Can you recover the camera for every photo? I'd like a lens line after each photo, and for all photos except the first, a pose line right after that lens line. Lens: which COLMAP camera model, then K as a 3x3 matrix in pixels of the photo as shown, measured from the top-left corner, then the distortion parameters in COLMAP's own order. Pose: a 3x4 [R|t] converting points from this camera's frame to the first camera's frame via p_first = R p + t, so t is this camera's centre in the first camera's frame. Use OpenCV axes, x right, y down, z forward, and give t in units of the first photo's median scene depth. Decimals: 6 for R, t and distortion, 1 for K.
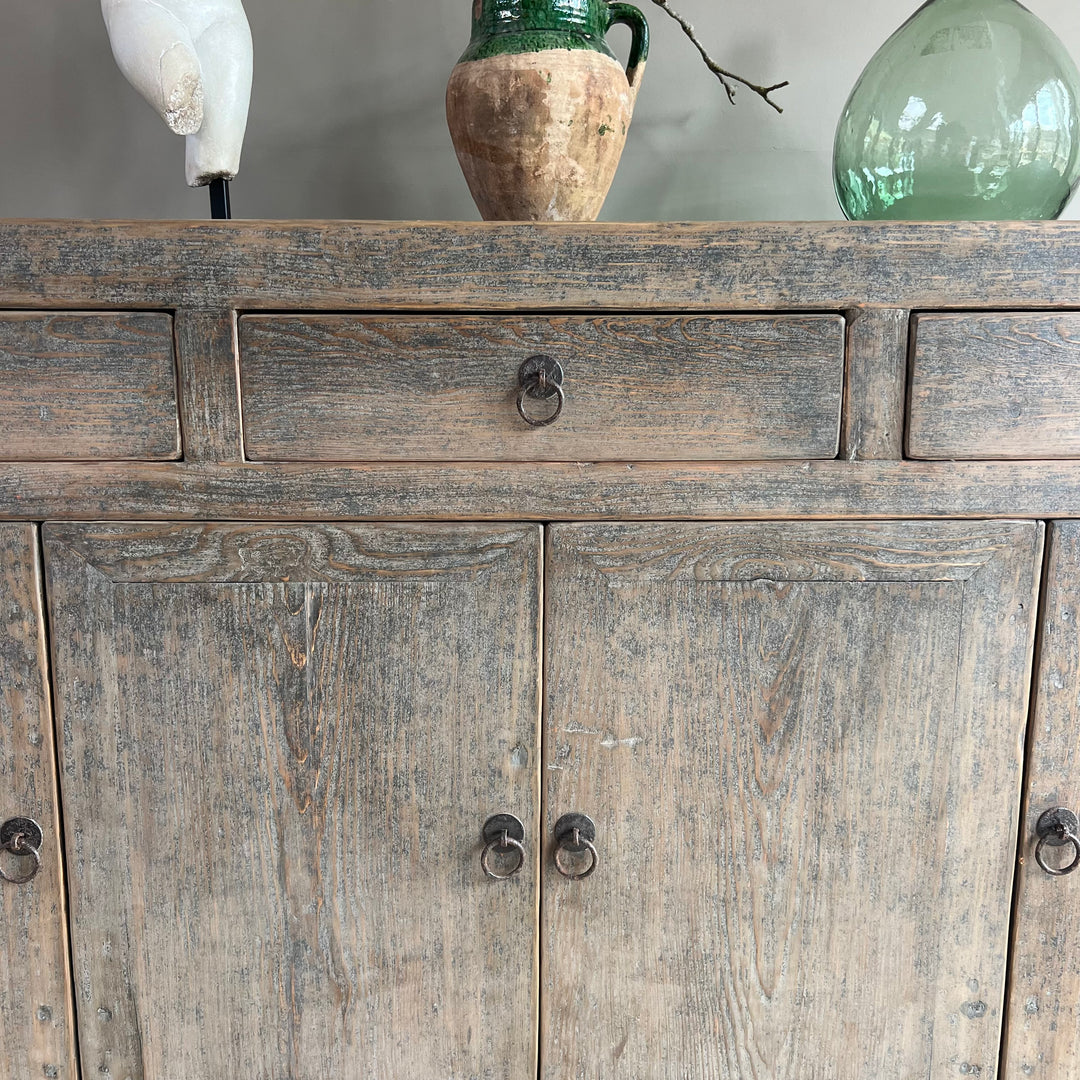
lens RADIAL K [[1080.4, 0, 538.8], [0, 1080.4, 538.2], [0, 0, 1]] dist [0.127302, -0.293656]
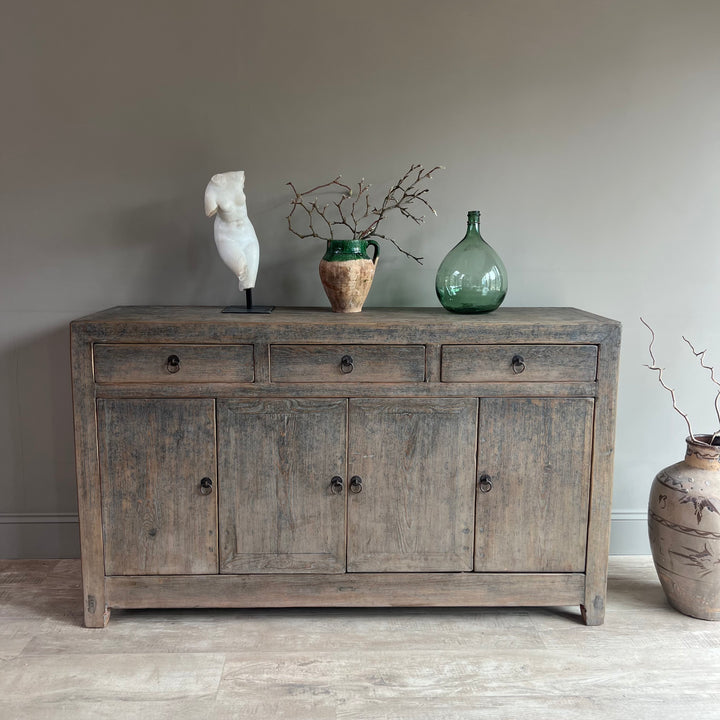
lens RADIAL K [[720.3, 0, 359.2], [0, 720.3, 358.8], [0, 0, 1]] dist [0.127302, -0.293656]
pose [[0.999851, 0.001224, 0.017233, -0.000013], [-0.001024, 0.999932, -0.011590, -0.121678], [-0.017246, 0.011570, 0.999784, -1.515753]]
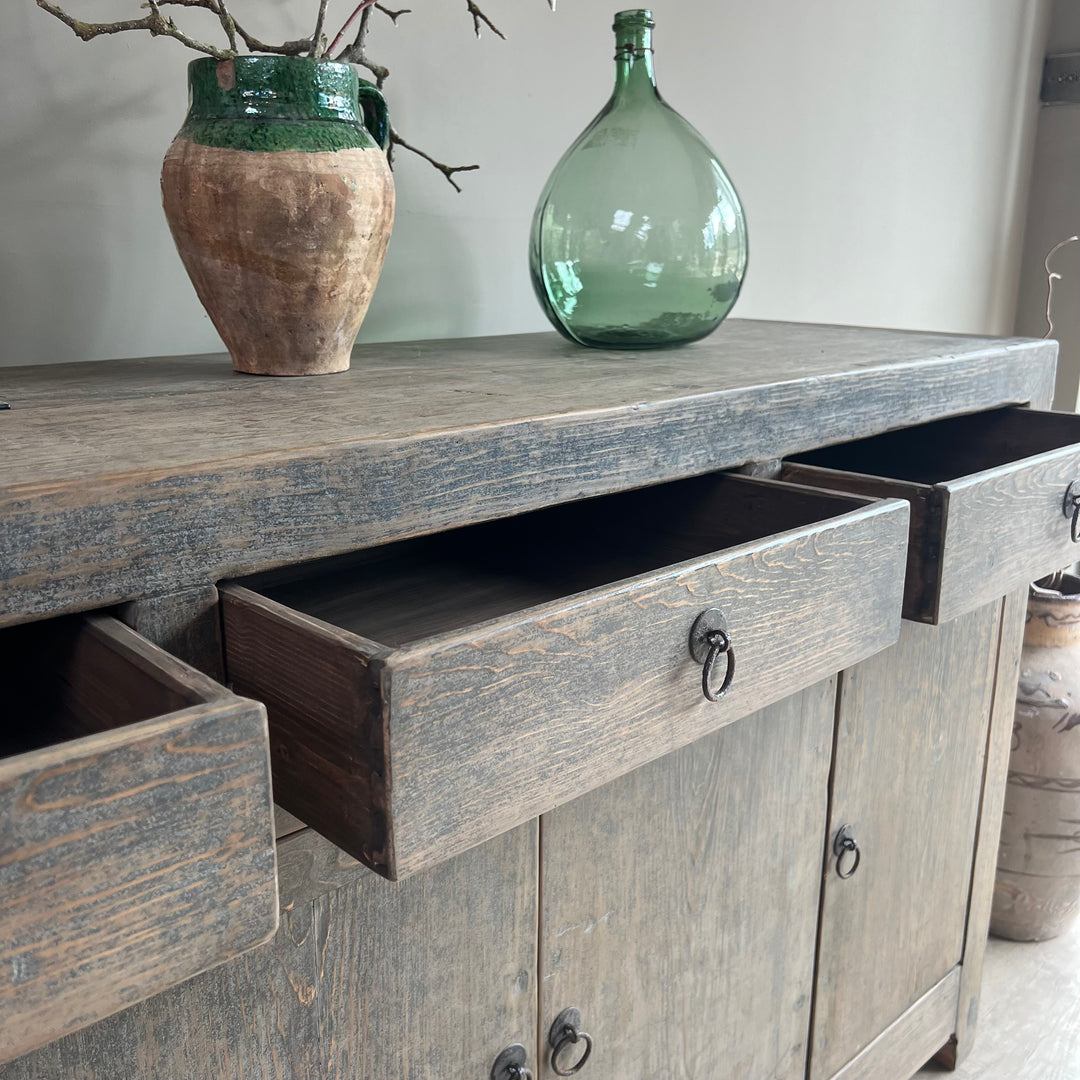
lens RADIAL K [[1080.4, 0, 538.8], [0, 1080.4, 538.2], [0, 0, 1]] dist [0.127302, -0.293656]
pose [[0.737951, -0.176648, 0.651325, -0.548458], [0.113667, 0.983880, 0.138056, -0.295577], [-0.665213, -0.027844, 0.746135, 0.323878]]
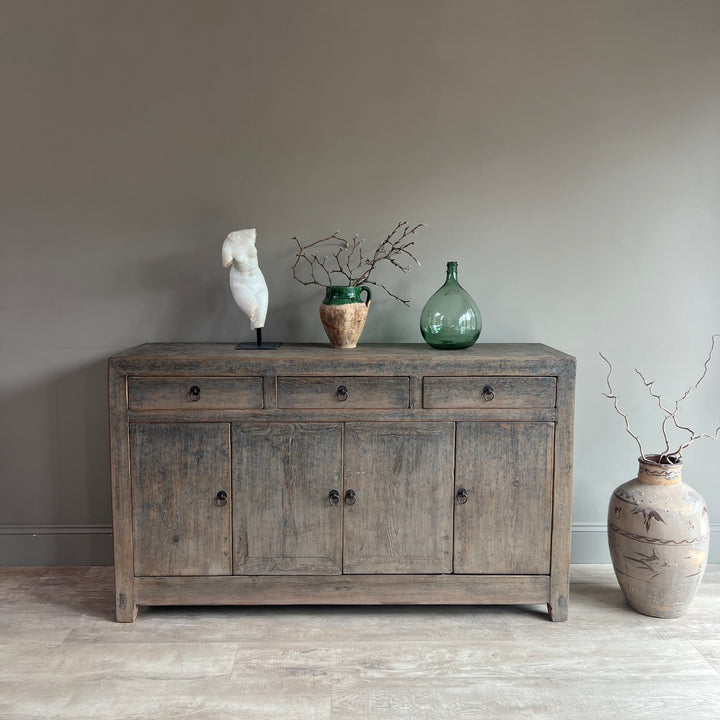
lens RADIAL K [[720.3, 0, 359.2], [0, 720.3, 358.8], [0, 0, 1]] dist [0.127302, -0.293656]
pose [[0.999968, 0.000061, 0.008007, 0.044636], [0.000334, 0.998785, -0.049289, -0.127675], [-0.008000, 0.049290, 0.998752, -1.948297]]
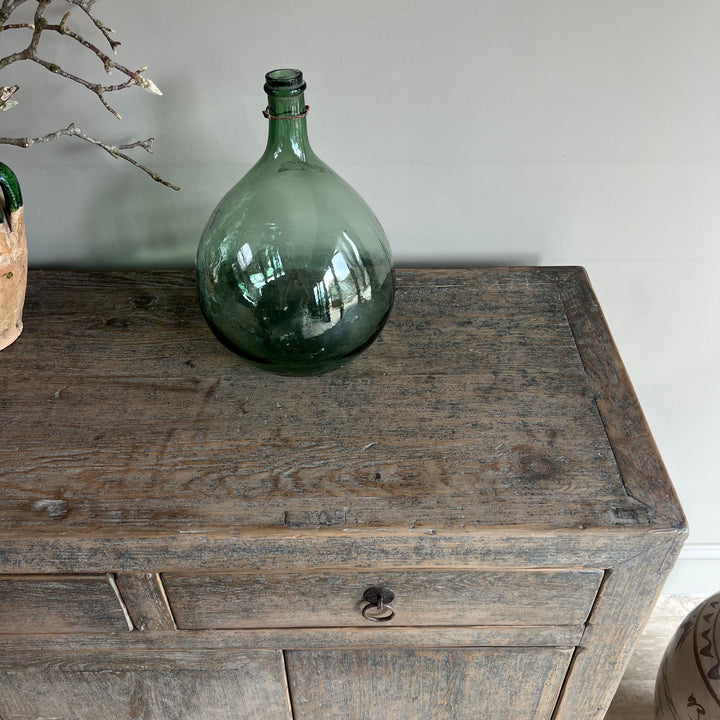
lens RADIAL K [[720.3, 0, 359.2], [0, 720.3, 358.8], [0, 0, 1]] dist [0.127302, -0.293656]
pose [[0.999843, -0.005711, -0.016778, 0.582293], [0.013536, 0.857153, 0.514884, -0.864381], [0.011441, -0.515030, 0.857096, 0.342128]]
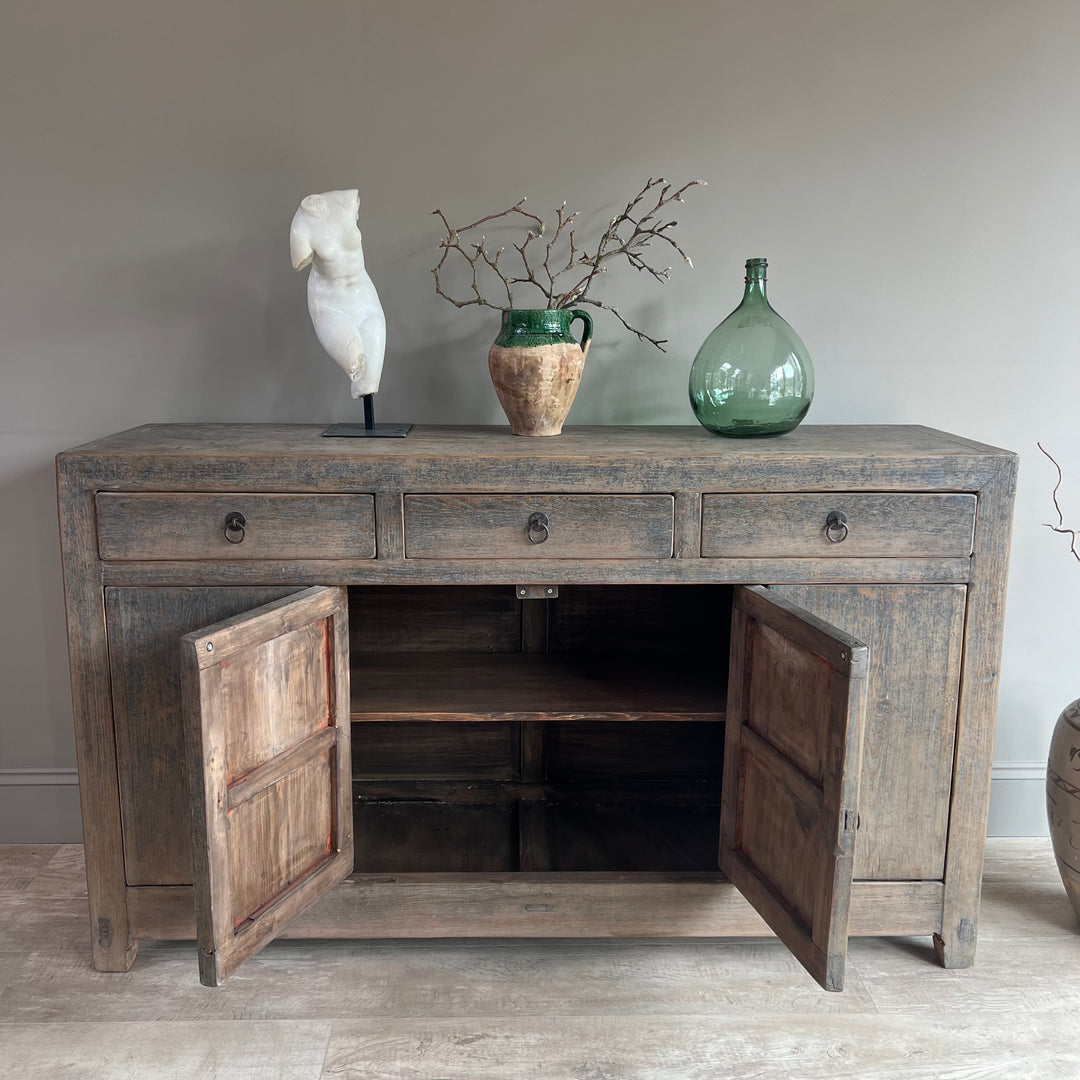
lens RADIAL K [[1080.4, 0, 538.8], [0, 1080.4, 538.2], [0, 0, 1]] dist [0.127302, -0.293656]
pose [[0.999956, -0.000096, 0.009391, -0.017061], [-0.000171, 0.999596, 0.028416, -0.171085], [-0.009390, -0.028416, 0.999552, -1.176368]]
